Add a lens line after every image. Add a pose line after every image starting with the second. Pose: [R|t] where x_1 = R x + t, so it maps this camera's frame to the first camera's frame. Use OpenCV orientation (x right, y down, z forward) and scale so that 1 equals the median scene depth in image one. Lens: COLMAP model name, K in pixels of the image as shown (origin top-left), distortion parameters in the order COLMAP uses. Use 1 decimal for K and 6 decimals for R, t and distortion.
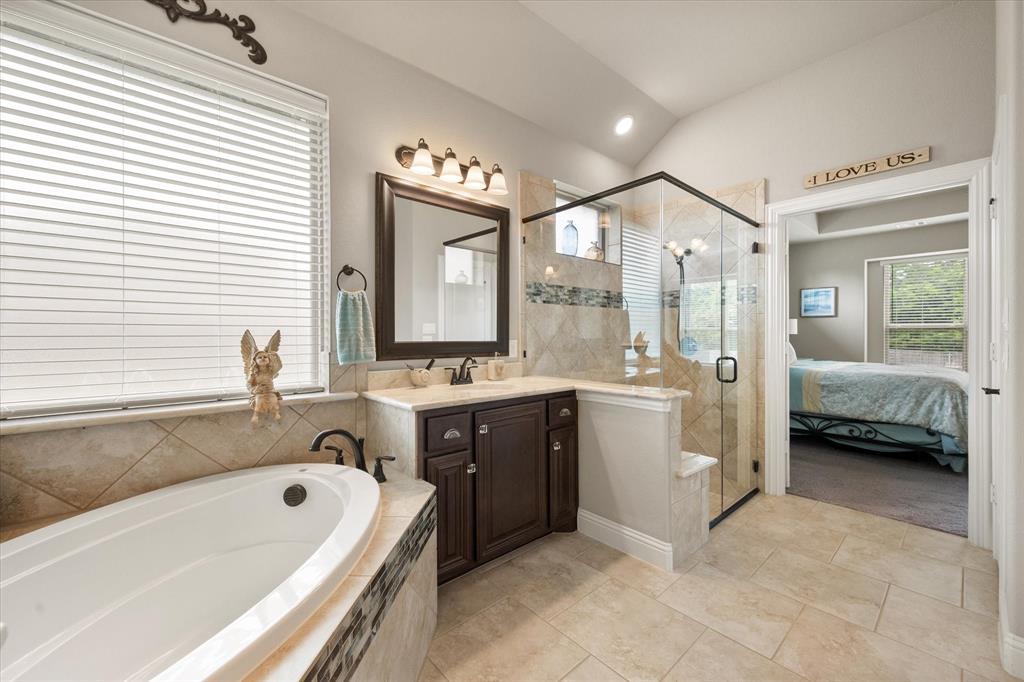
lens RADIAL K [[404.0, 0, 513.6], [0, 404.0, 335.5], [0, 0, 1]] dist [-0.000067, 0.000012]
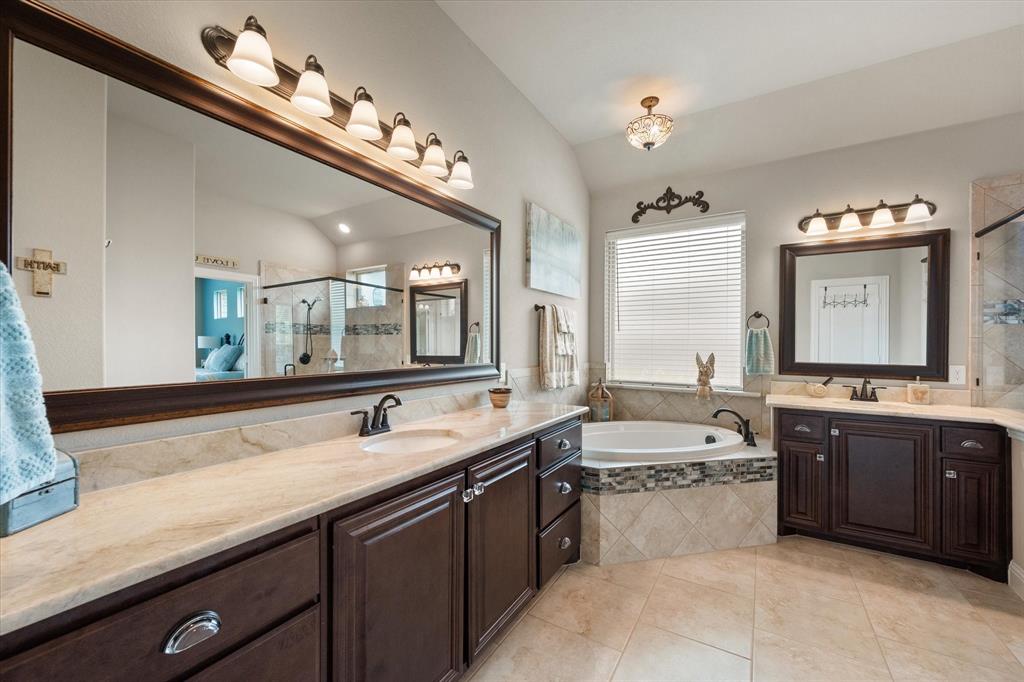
lens RADIAL K [[409.7, 0, 516.2], [0, 409.7, 345.2], [0, 0, 1]] dist [-0.000262, 0.000027]
pose [[0.294437, 0.008283, -0.955635, 0.847934], [-0.008018, 0.999949, 0.006197, -0.048022], [0.955637, 0.005838, 0.294489, -0.364796]]
